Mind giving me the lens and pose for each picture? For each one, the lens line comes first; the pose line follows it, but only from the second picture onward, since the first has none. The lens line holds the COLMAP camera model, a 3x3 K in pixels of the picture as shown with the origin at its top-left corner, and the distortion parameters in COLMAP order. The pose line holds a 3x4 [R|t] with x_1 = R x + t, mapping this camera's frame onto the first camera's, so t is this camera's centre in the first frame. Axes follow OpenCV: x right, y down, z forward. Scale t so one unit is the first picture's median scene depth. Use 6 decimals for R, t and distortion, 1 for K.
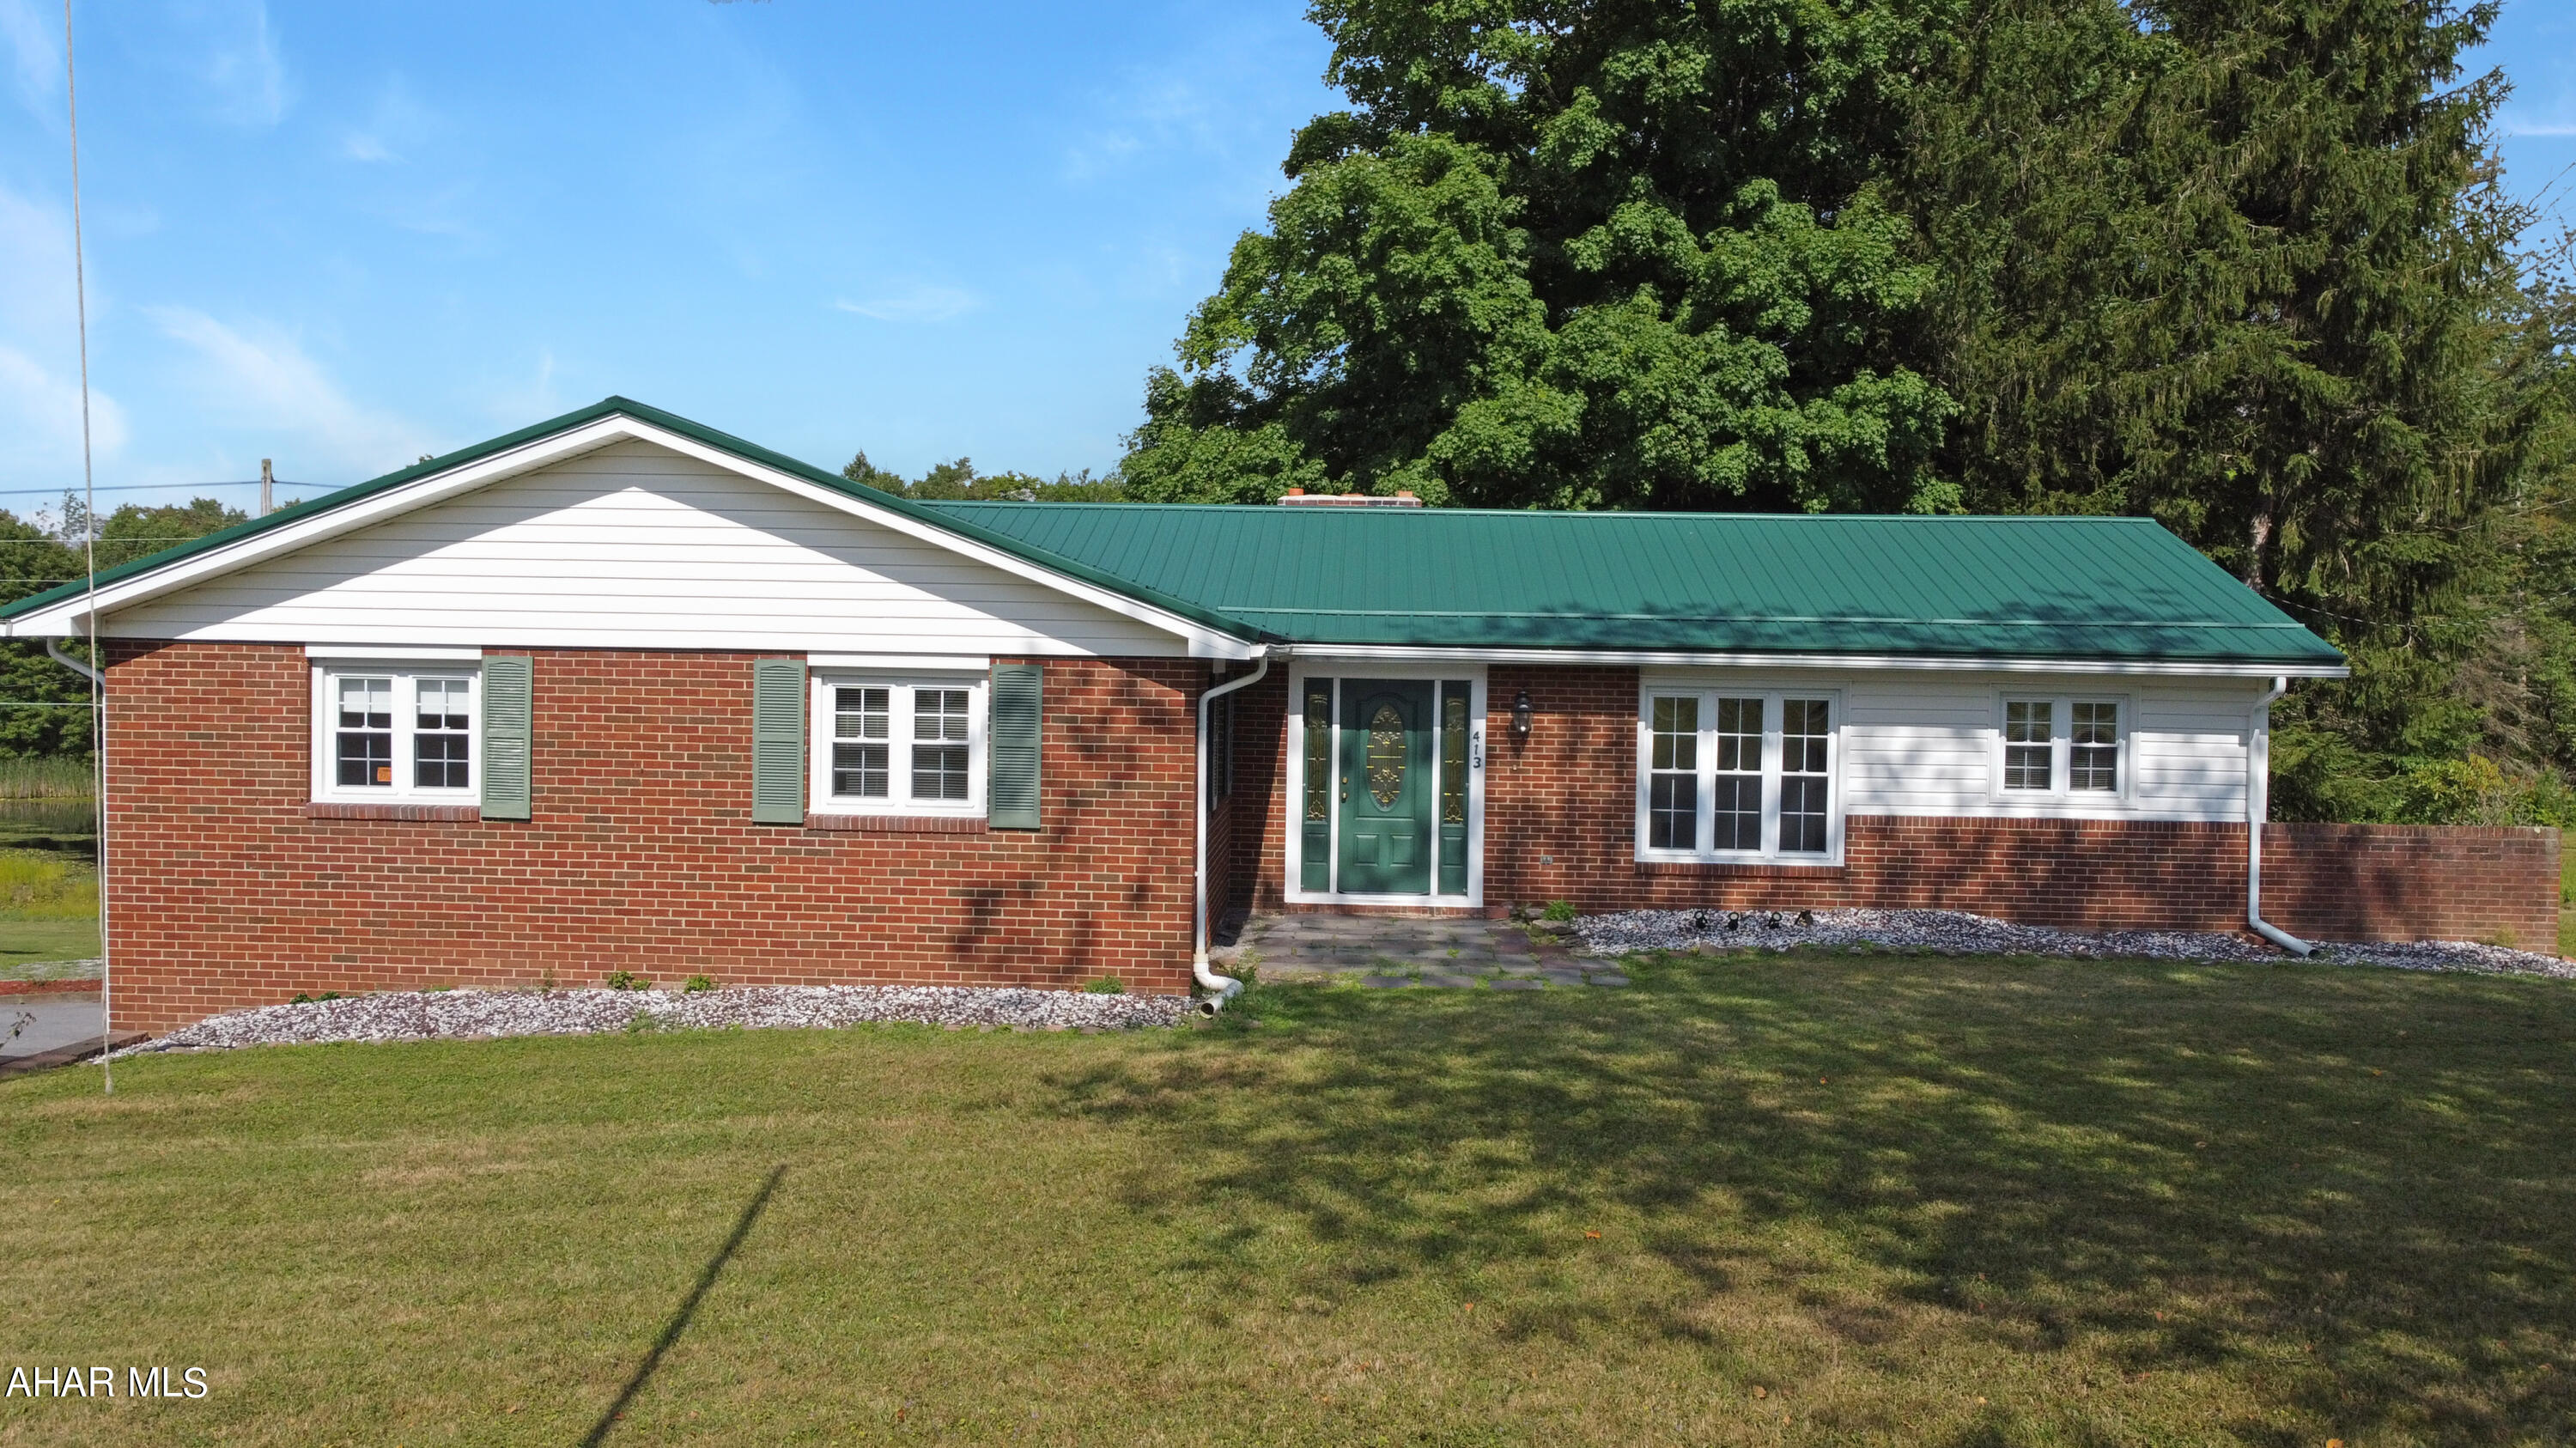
lens RADIAL K [[1913.2, 0, 1288.0], [0, 1913.2, 724.0], [0, 0, 1]] dist [-0.002354, -0.002577]
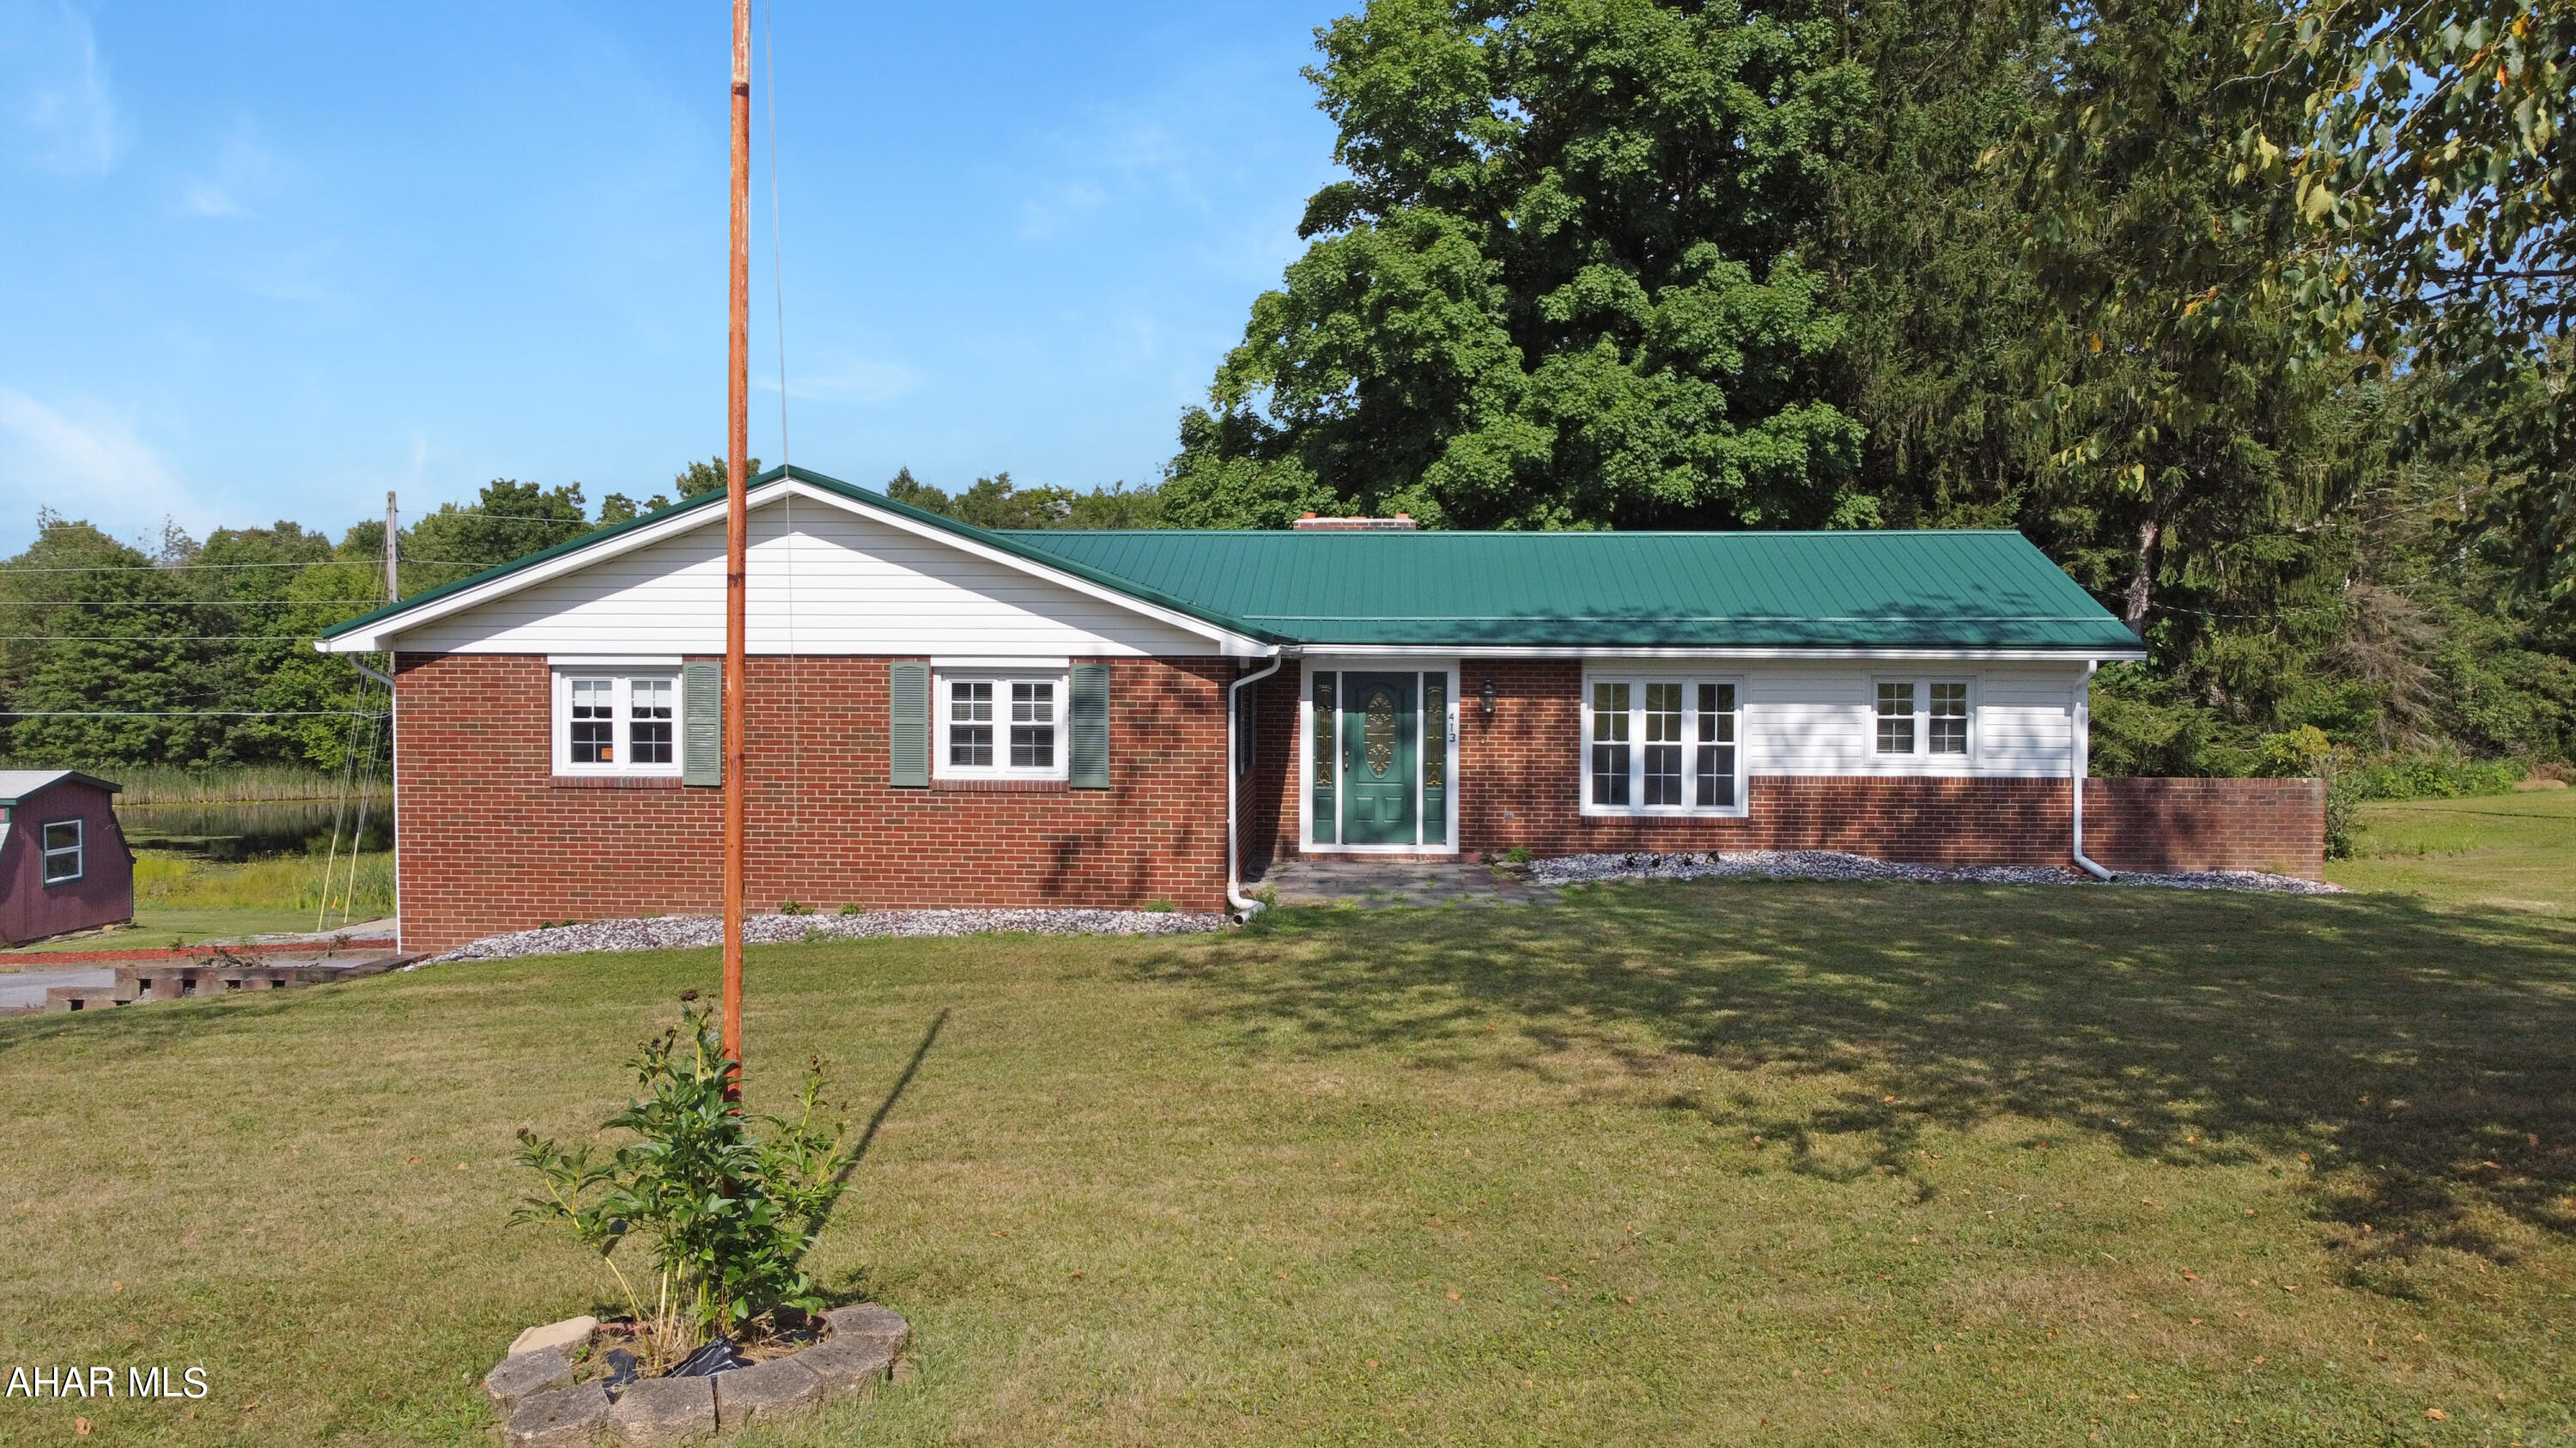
lens RADIAL K [[1937.4, 0, 1269.5], [0, 1937.4, 712.4], [0, 0, 1]] dist [0.013520, -0.002543]
pose [[0.999575, -0.012644, -0.026252, 0.013025], [0.012450, 0.999894, -0.007553, 0.011818], [0.026344, 0.007223, 0.999627, -0.268936]]
